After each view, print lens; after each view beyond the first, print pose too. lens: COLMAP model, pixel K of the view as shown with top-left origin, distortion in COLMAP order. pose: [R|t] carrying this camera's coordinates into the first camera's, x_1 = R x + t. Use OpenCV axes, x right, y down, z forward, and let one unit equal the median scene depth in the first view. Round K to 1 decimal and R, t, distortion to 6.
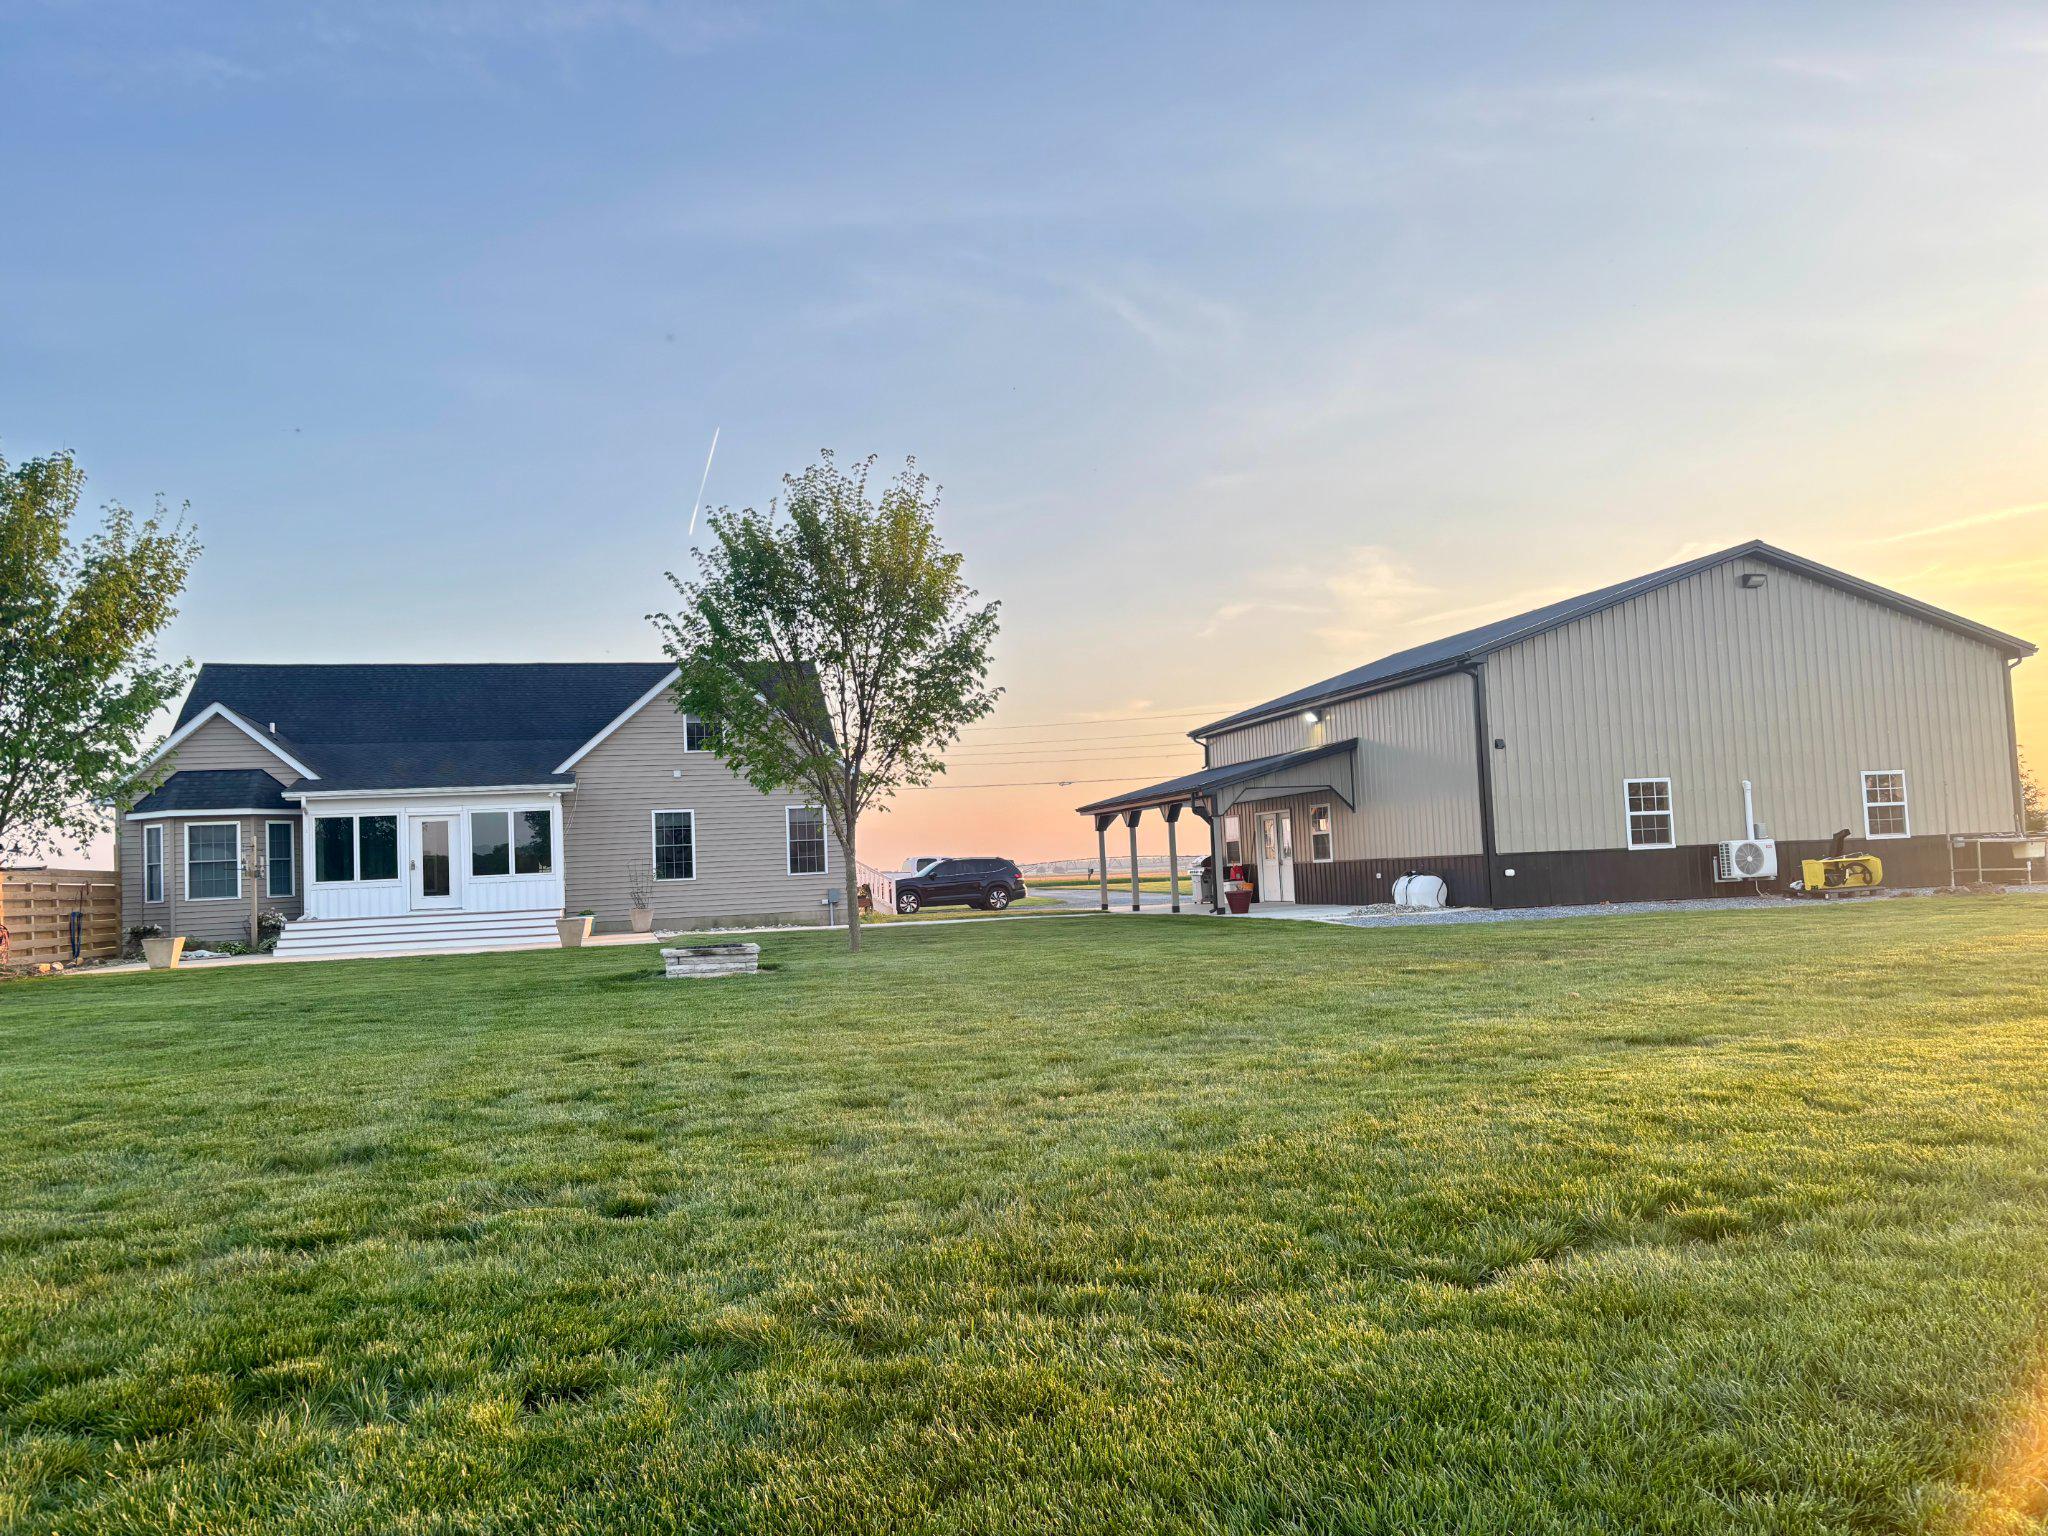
lens RADIAL K [[1550.4, 0, 1024.0], [0, 1550.4, 768.0], [0, 0, 1]] dist [0.001003, -0.000487]
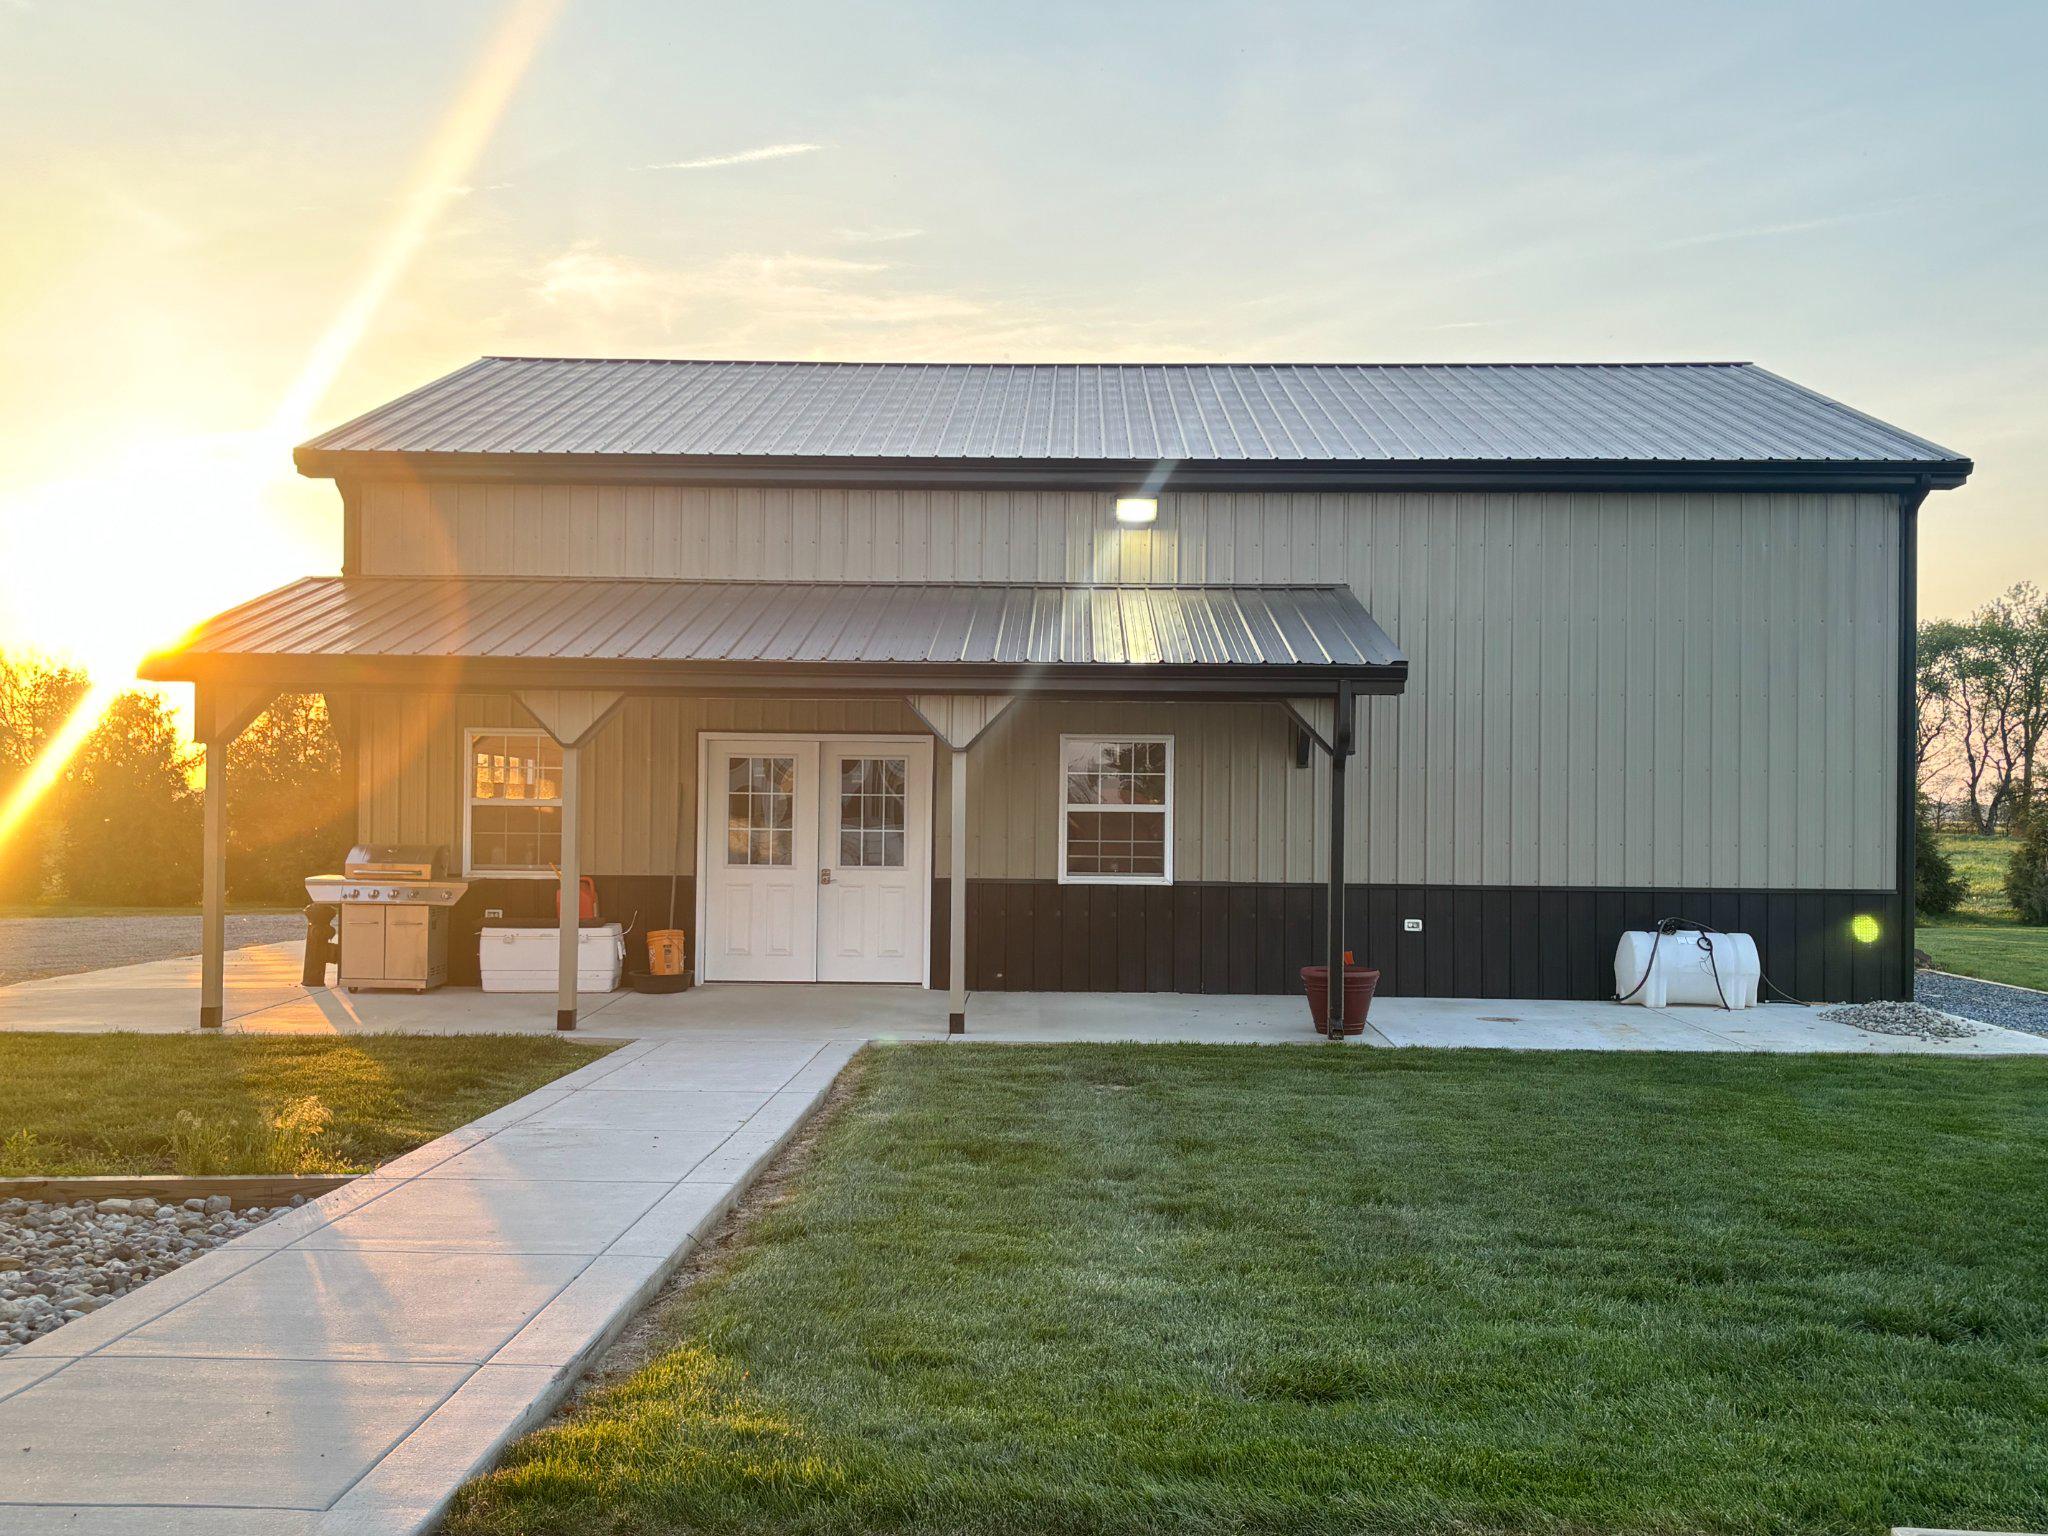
lens RADIAL K [[2233.1, 0, 1024.0], [0, 2233.1, 768.0], [0, 0, 1]] dist [0.078029, -0.000395]
pose [[0.263756, 0.091994, 0.960193, -0.088662], [-0.085302, 0.993766, -0.071779, 0.018714], [-0.960810, -0.062974, 0.269959, 0.221326]]
